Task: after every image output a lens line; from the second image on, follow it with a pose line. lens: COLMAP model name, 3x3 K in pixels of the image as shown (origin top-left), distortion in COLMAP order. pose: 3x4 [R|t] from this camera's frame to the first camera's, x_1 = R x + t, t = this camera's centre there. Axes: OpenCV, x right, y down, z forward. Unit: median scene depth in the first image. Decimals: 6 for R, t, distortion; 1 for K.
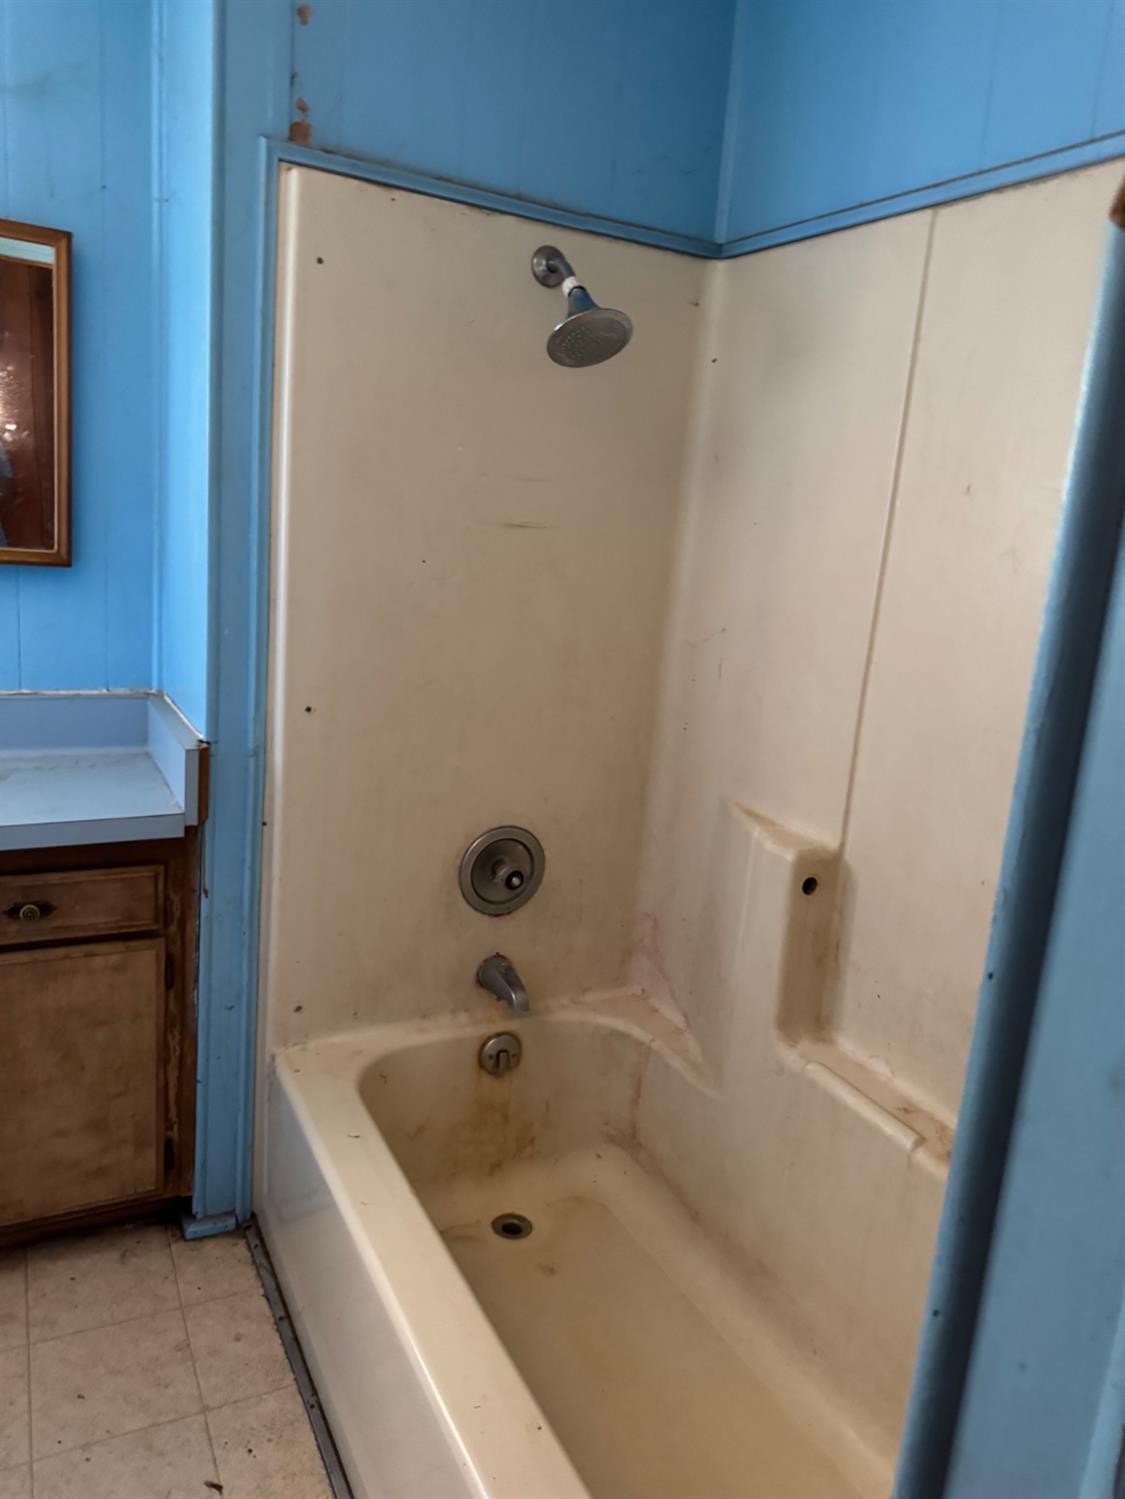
lens RADIAL K [[1085.9, 0, 561.3], [0, 1085.9, 740.8], [0, 0, 1]] dist [-0.000751, 0.004460]
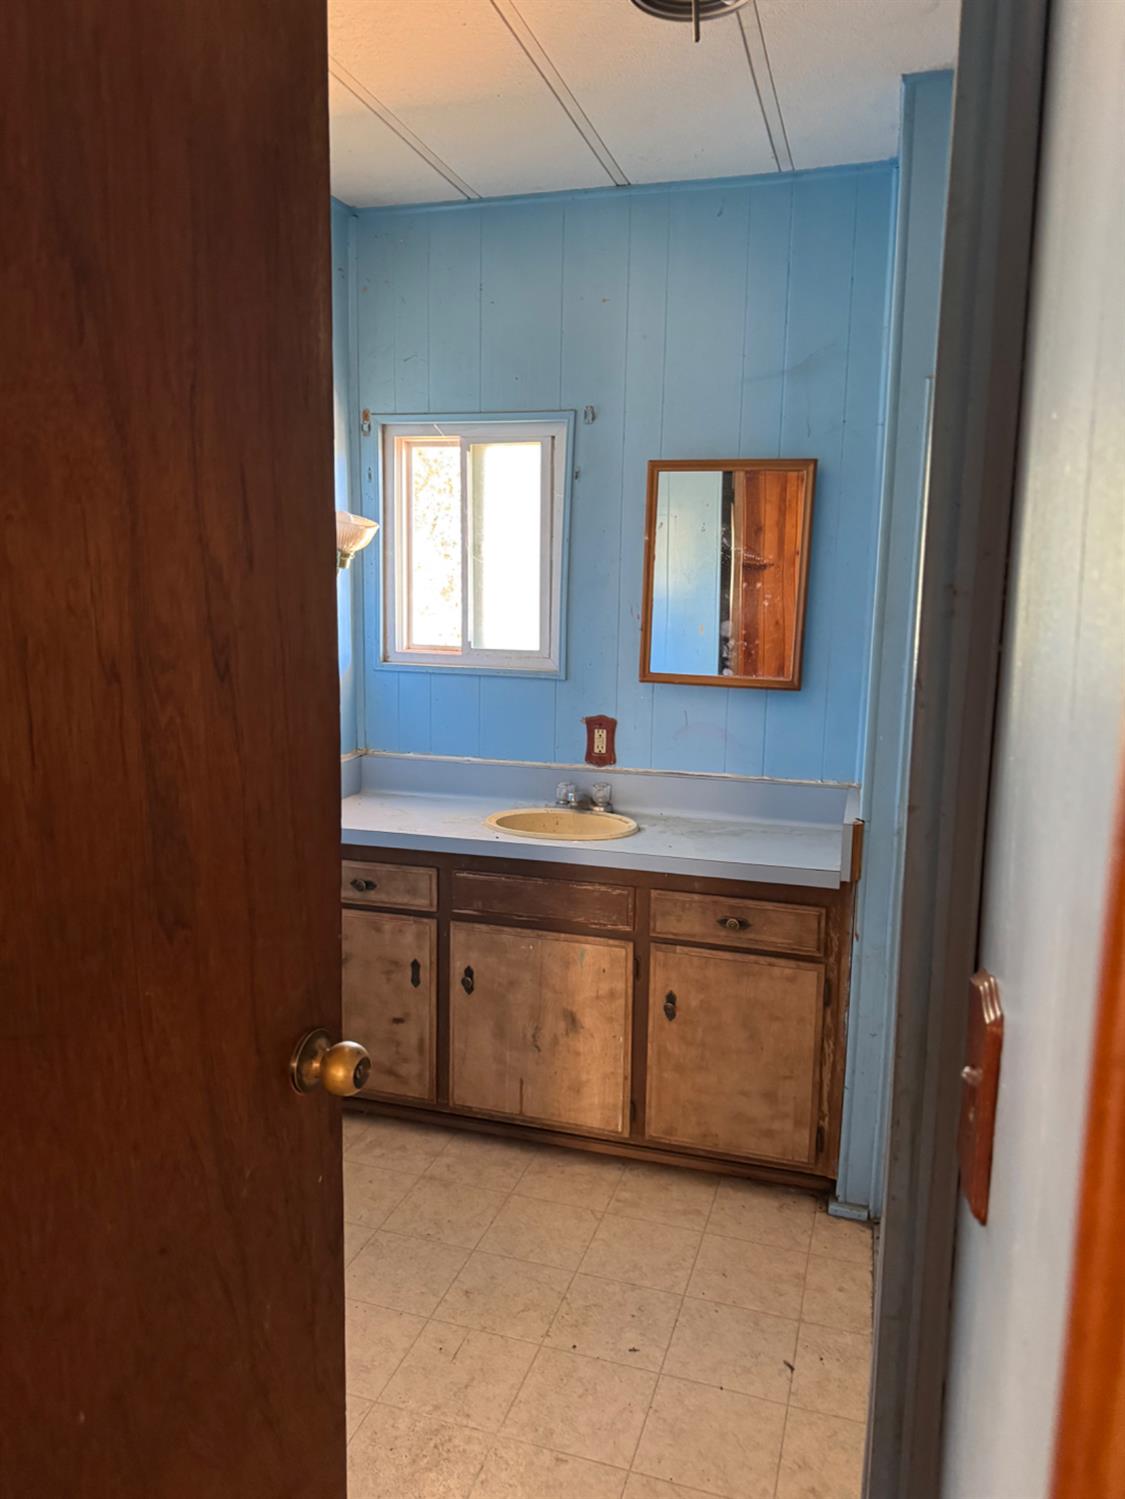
lens RADIAL K [[1068.9, 0, 562.8], [0, 1068.9, 754.1], [0, 0, 1]] dist [0.163349, -0.316814]
pose [[0.716387, 0.042818, -0.696388, 0.322175], [-0.114033, 0.991879, -0.056320, 0.036230], [0.688321, 0.119758, 0.715452, -0.206489]]
